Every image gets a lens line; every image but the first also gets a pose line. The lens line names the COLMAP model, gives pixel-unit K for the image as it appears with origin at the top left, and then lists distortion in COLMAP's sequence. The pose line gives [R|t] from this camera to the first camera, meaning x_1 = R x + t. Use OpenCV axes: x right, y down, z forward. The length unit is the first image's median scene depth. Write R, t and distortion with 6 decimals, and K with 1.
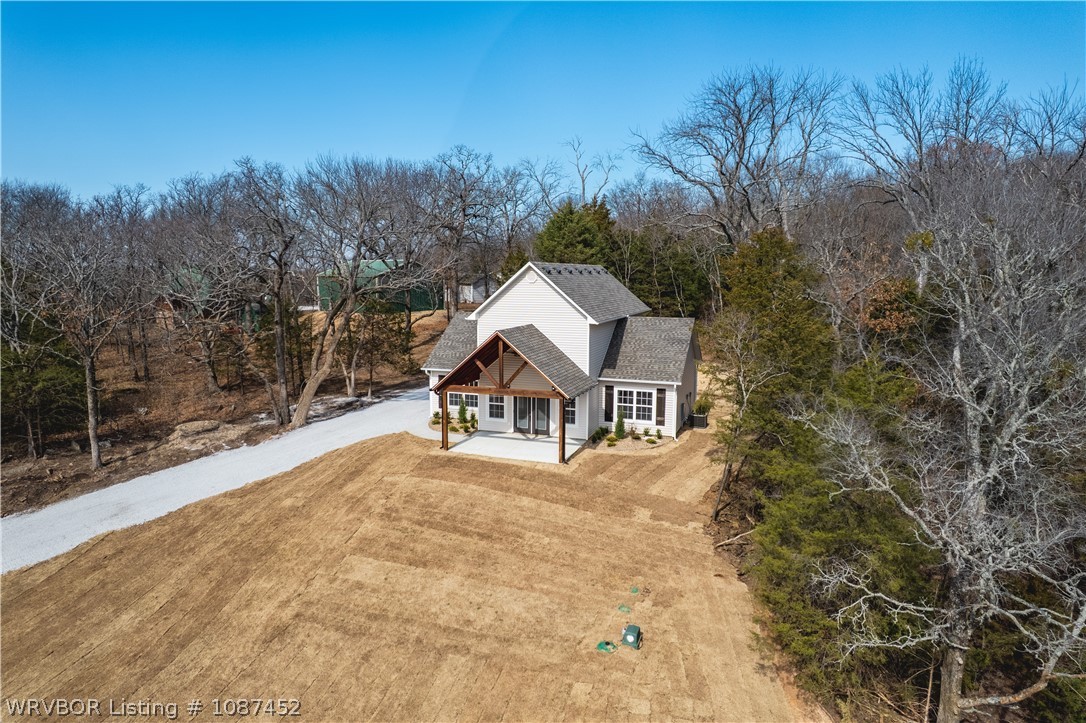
lens RADIAL K [[696.0, 0, 543.0], [0, 696.0, 361.5], [0, 0, 1]] dist [-0.067836, 0.056859]
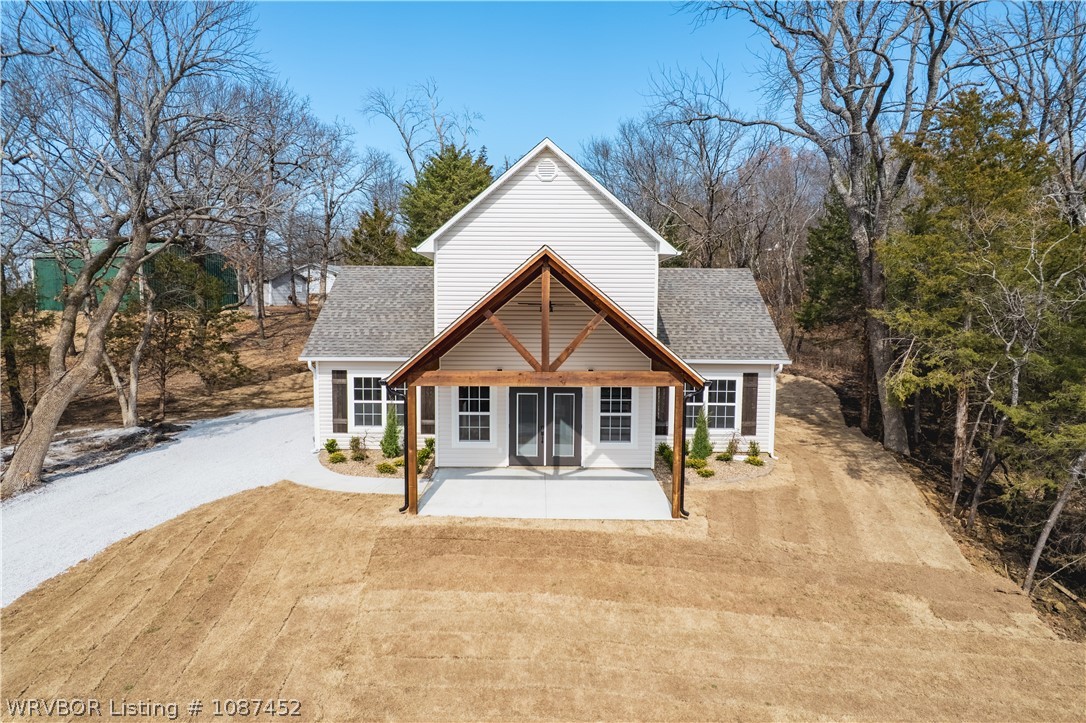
lens RADIAL K [[696.0, 0, 543.0], [0, 696.0, 361.5], [0, 0, 1]] dist [-0.067836, 0.056859]
pose [[0.940774, -0.025288, 0.338089, -0.198960], [0.041154, 0.998358, -0.039841, 0.045372], [-0.336527, 0.051395, 0.940270, 0.499244]]
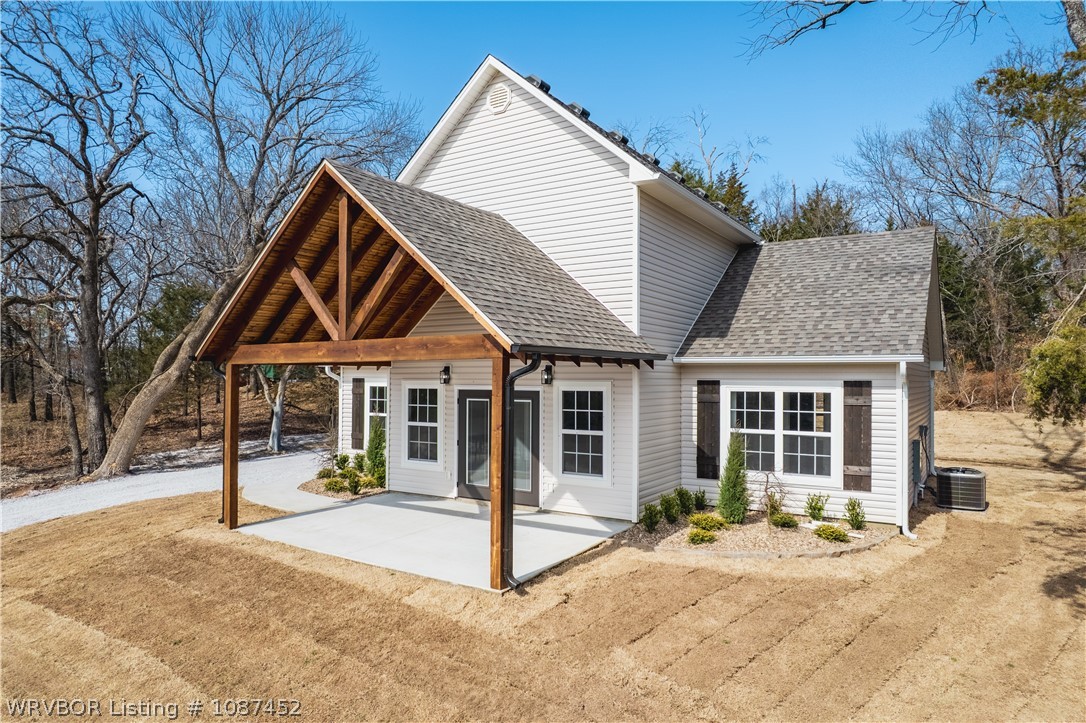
lens RADIAL K [[696.0, 0, 543.0], [0, 696.0, 361.5], [0, 0, 1]] dist [-0.067836, 0.056859]
pose [[0.974474, -0.005802, -0.224426, 0.094878], [-0.029071, 0.987989, -0.151767, 0.085754], [0.222611, 0.154417, 0.962600, 0.634827]]
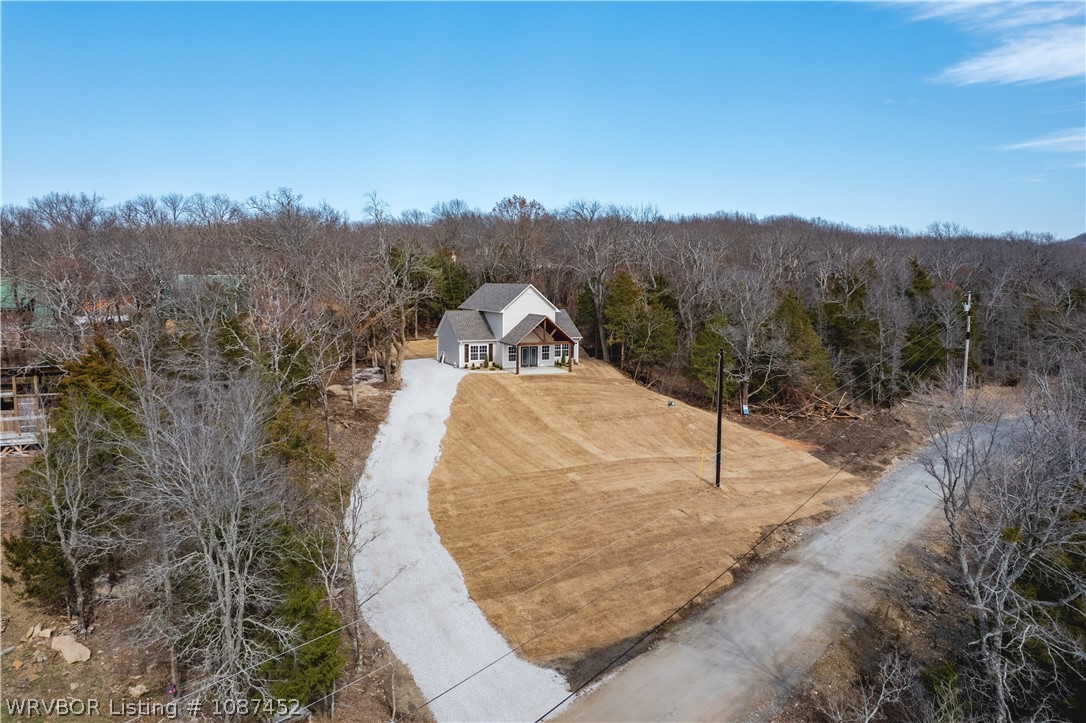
lens RADIAL K [[717.6, 0, 526.5], [0, 717.6, 351.0], [0, 0, 1]] dist [-0.074985, 0.069826]
pose [[0.722038, -0.069502, 0.688354, -1.504311], [0.084613, 0.996343, 0.011846, 0.031589], [-0.686660, 0.049690, 0.725279, -0.551172]]
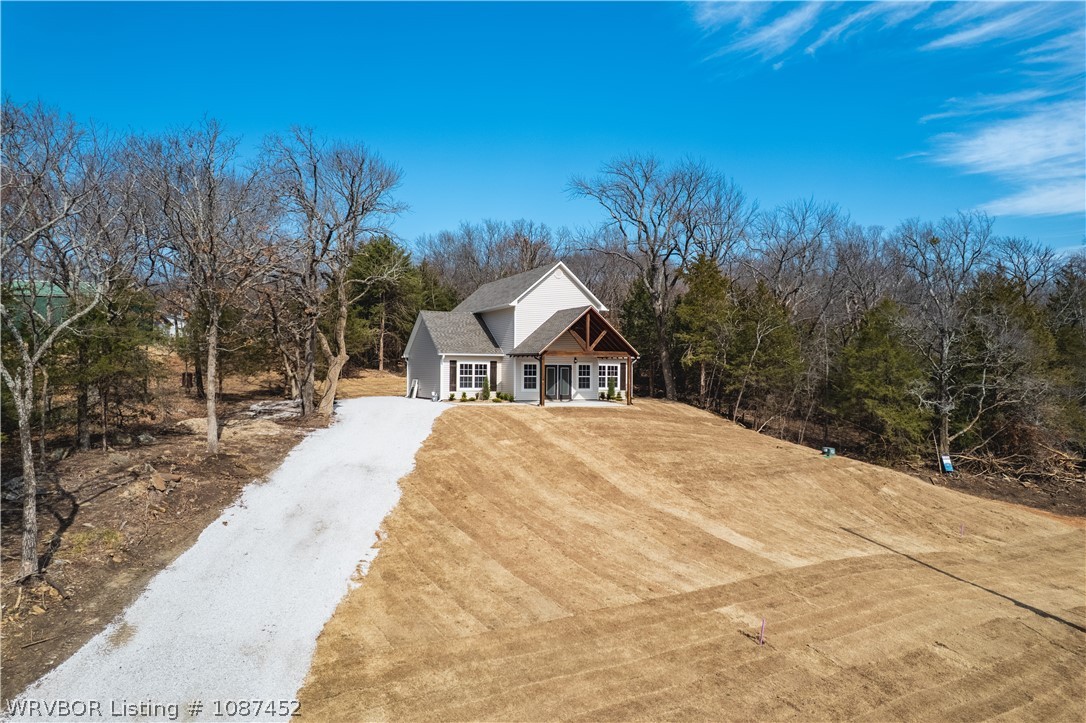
lens RADIAL K [[696.0, 0, 543.0], [0, 696.0, 361.5], [0, 0, 1]] dist [-0.067836, 0.056859]
pose [[0.696505, 0.010604, 0.717474, -0.933124], [0.087240, 0.991222, -0.099341, 0.159566], [-0.712229, 0.131784, 0.689465, 0.158533]]
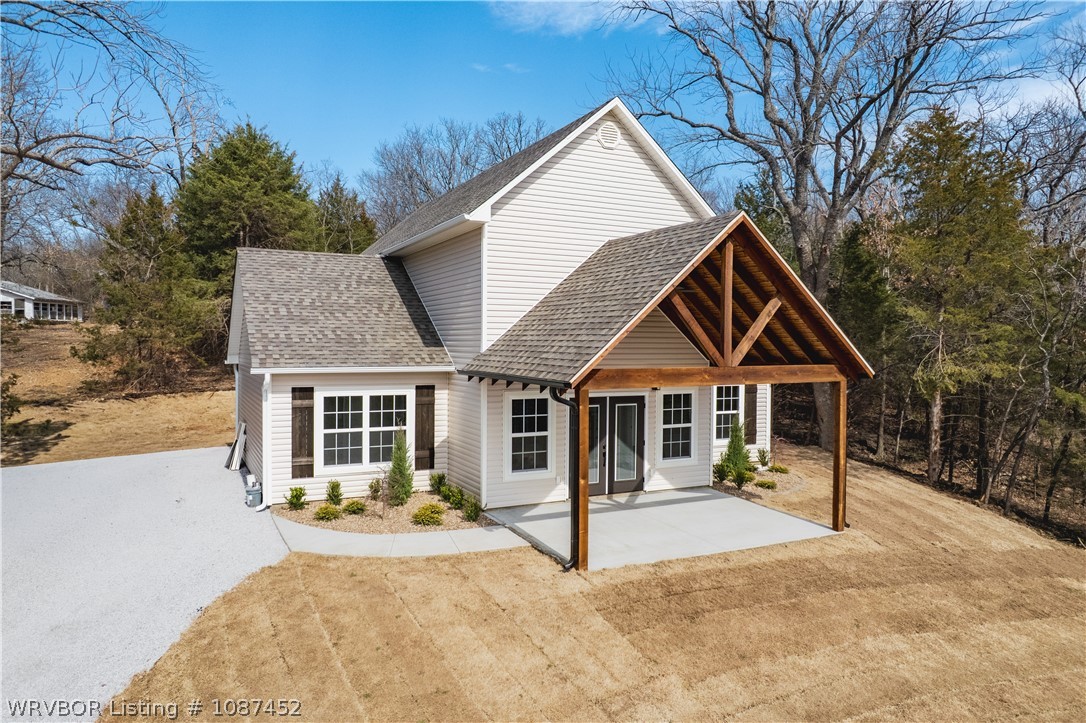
lens RADIAL K [[717.6, 0, 526.5], [0, 717.6, 351.0], [0, 0, 1]] dist [-0.074985, 0.069826]
pose [[0.695666, -0.007688, 0.718324, -0.375841], [0.089386, 0.993098, -0.075937, 0.044744], [-0.712782, 0.117035, 0.691552, 0.724435]]
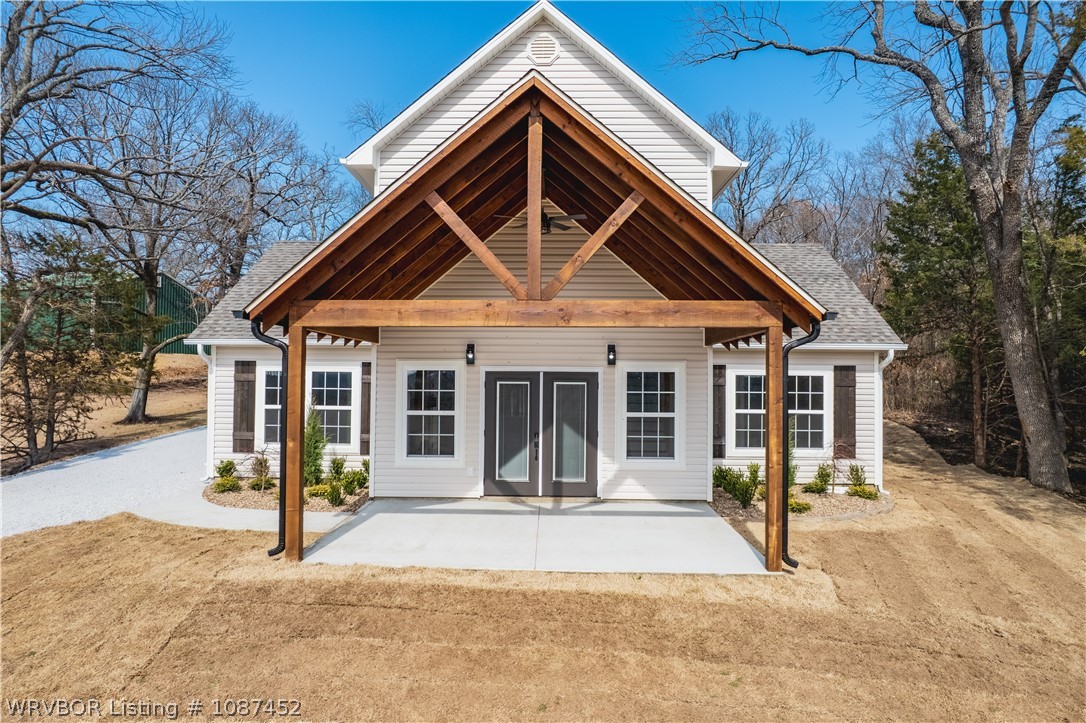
lens RADIAL K [[696.0, 0, 543.0], [0, 696.0, 361.5], [0, 0, 1]] dist [-0.067836, 0.056859]
pose [[0.946325, 0.014241, 0.322903, -0.127541], [0.037785, 0.987304, -0.154280, 0.092066], [-0.321001, 0.158200, 0.933772, 0.678928]]
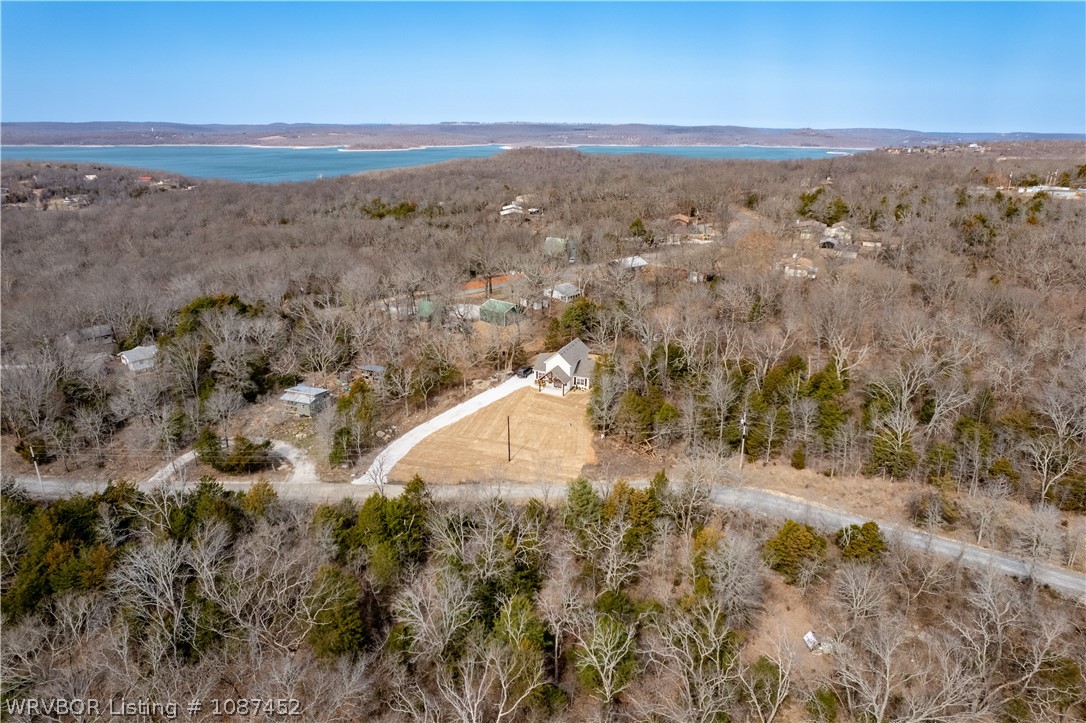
lens RADIAL K [[696.0, 0, 543.0], [0, 696.0, 361.5], [0, 0, 1]] dist [-0.067836, 0.056859]
pose [[0.998599, 0.024938, -0.046670, 0.098584], [-0.015062, 0.979456, 0.201092, -0.998386], [0.050726, -0.200108, 0.978460, -3.511115]]
